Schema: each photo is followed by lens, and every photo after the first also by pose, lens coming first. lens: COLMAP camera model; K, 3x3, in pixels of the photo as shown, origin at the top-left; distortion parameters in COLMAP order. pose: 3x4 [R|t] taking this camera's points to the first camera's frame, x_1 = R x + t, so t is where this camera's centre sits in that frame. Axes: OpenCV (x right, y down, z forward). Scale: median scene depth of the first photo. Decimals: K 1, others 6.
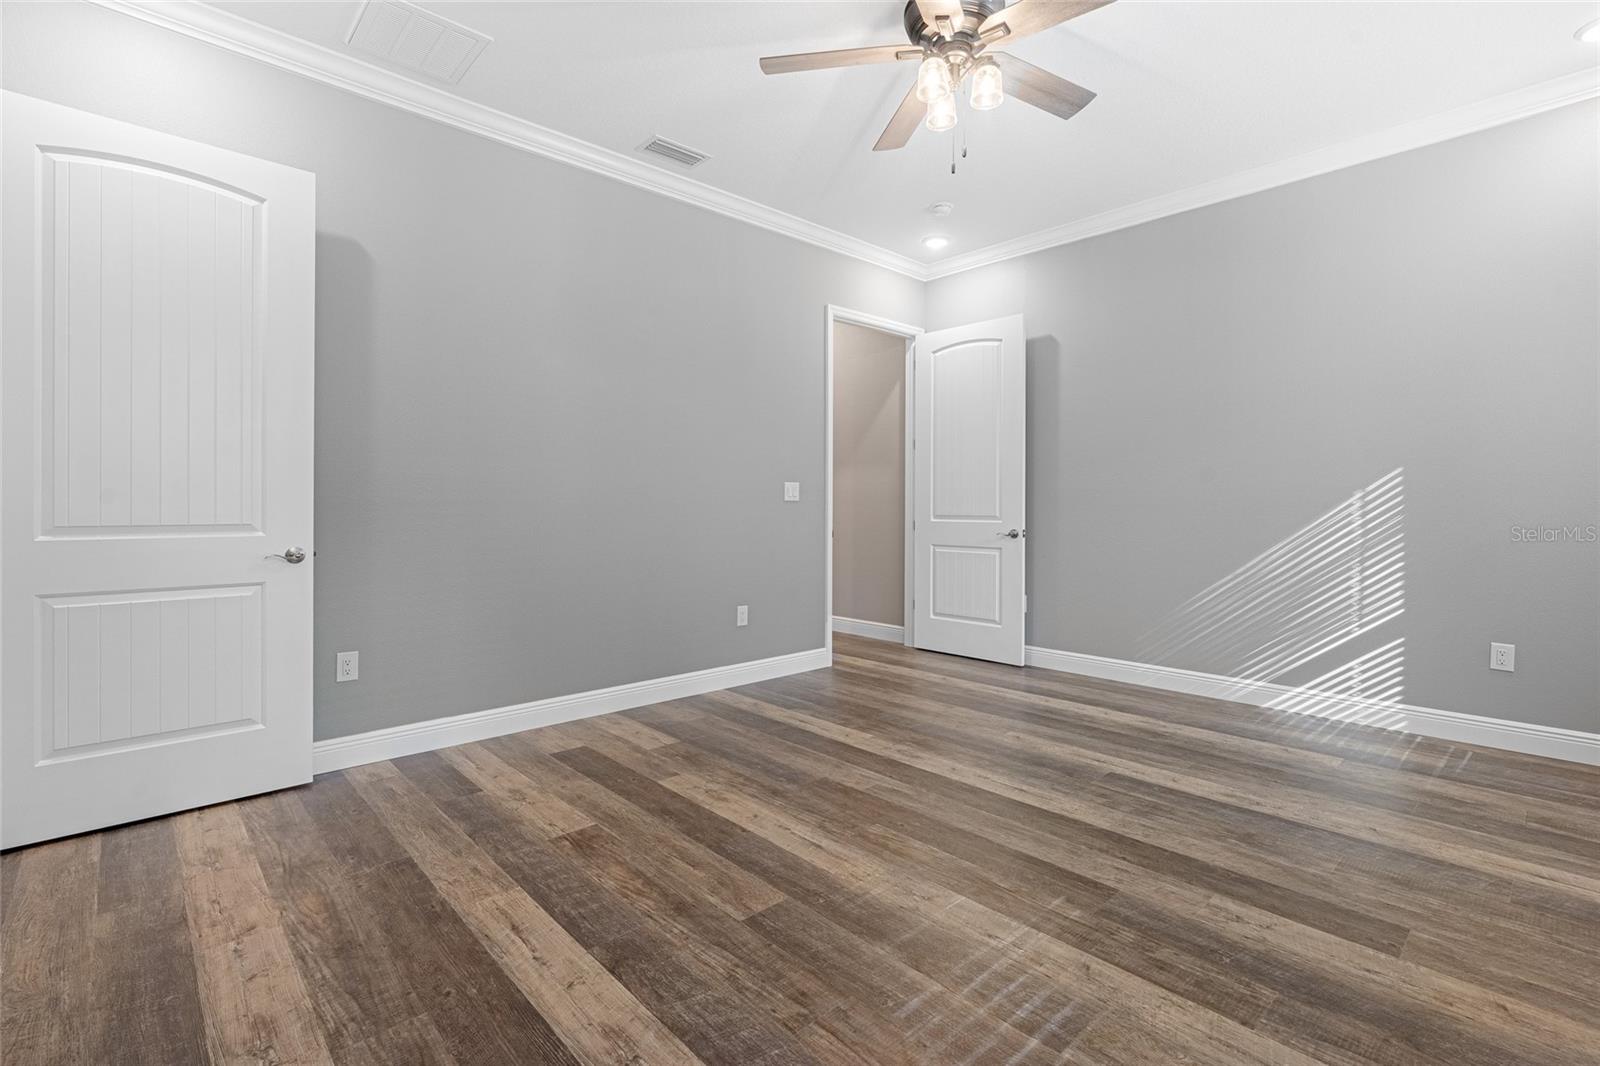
lens RADIAL K [[737.5, 0, 807.1], [0, 737.5, 503.2], [0, 0, 1]] dist [-0.005649, -0.000030]
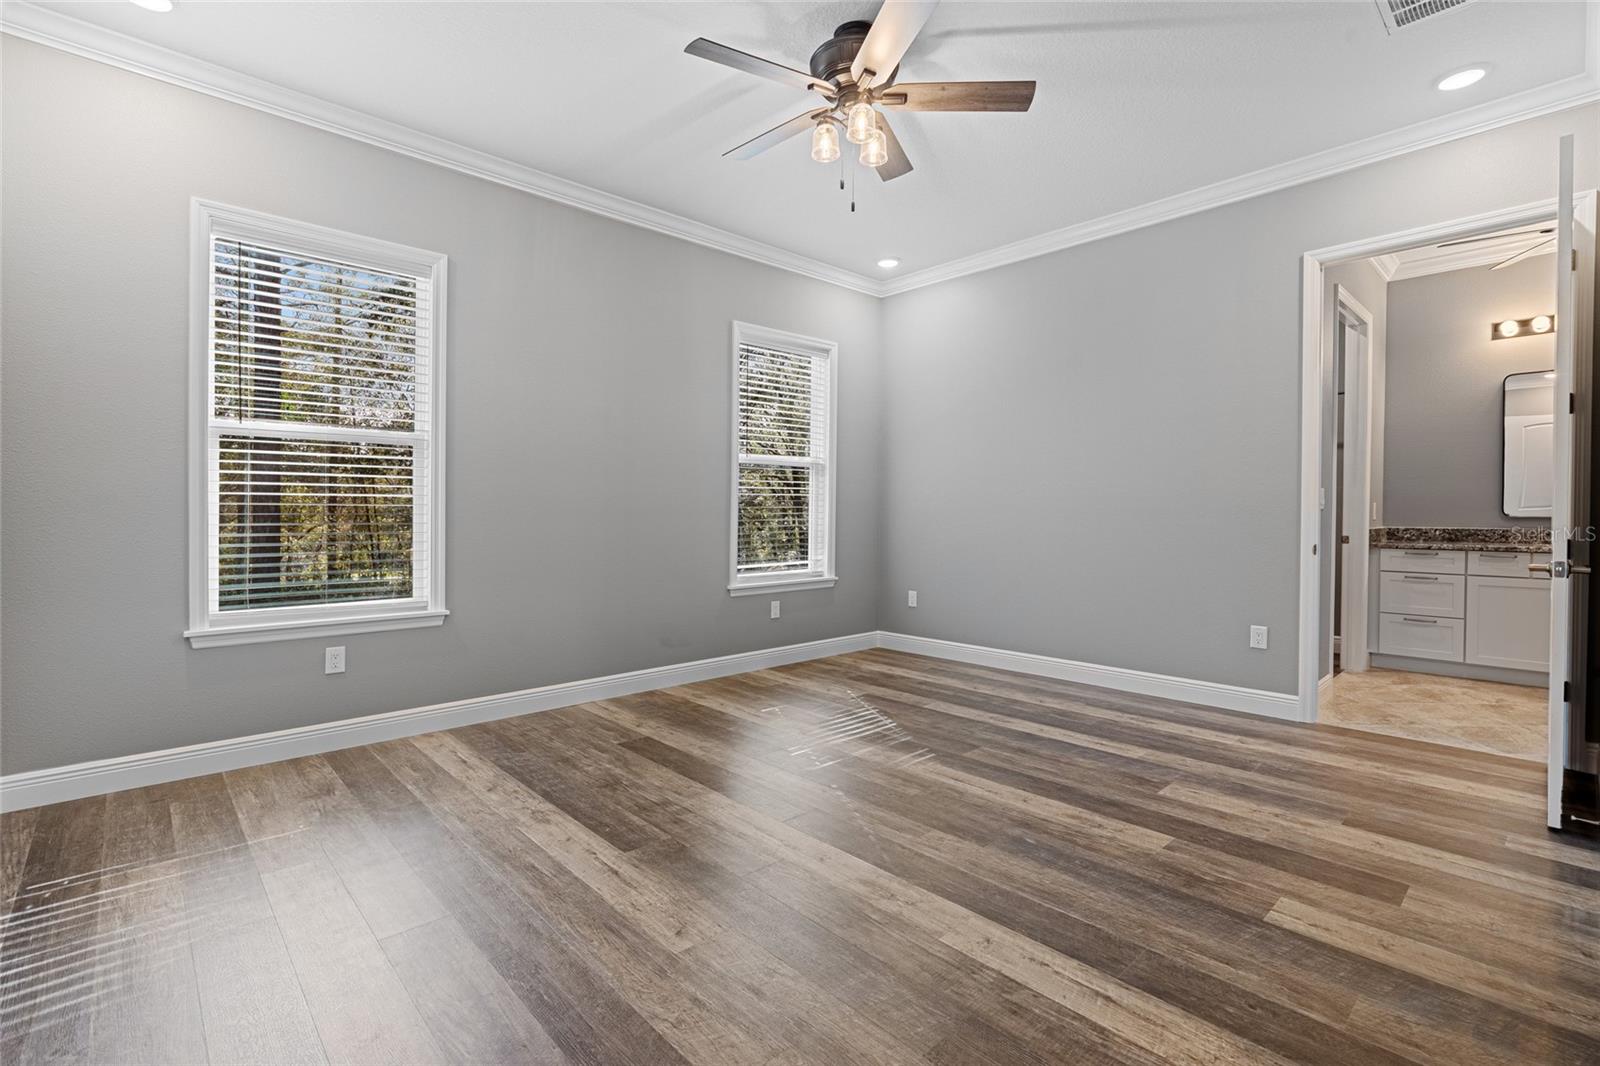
lens RADIAL K [[737.5, 0, 807.1], [0, 737.5, 503.2], [0, 0, 1]] dist [-0.005649, -0.000030]
pose [[-0.999987, -0.001465, -0.004967, 0.252521], [-0.001408, 0.999934, -0.011395, -0.001696], [0.004983, -0.011388, -0.999923, 2.047083]]
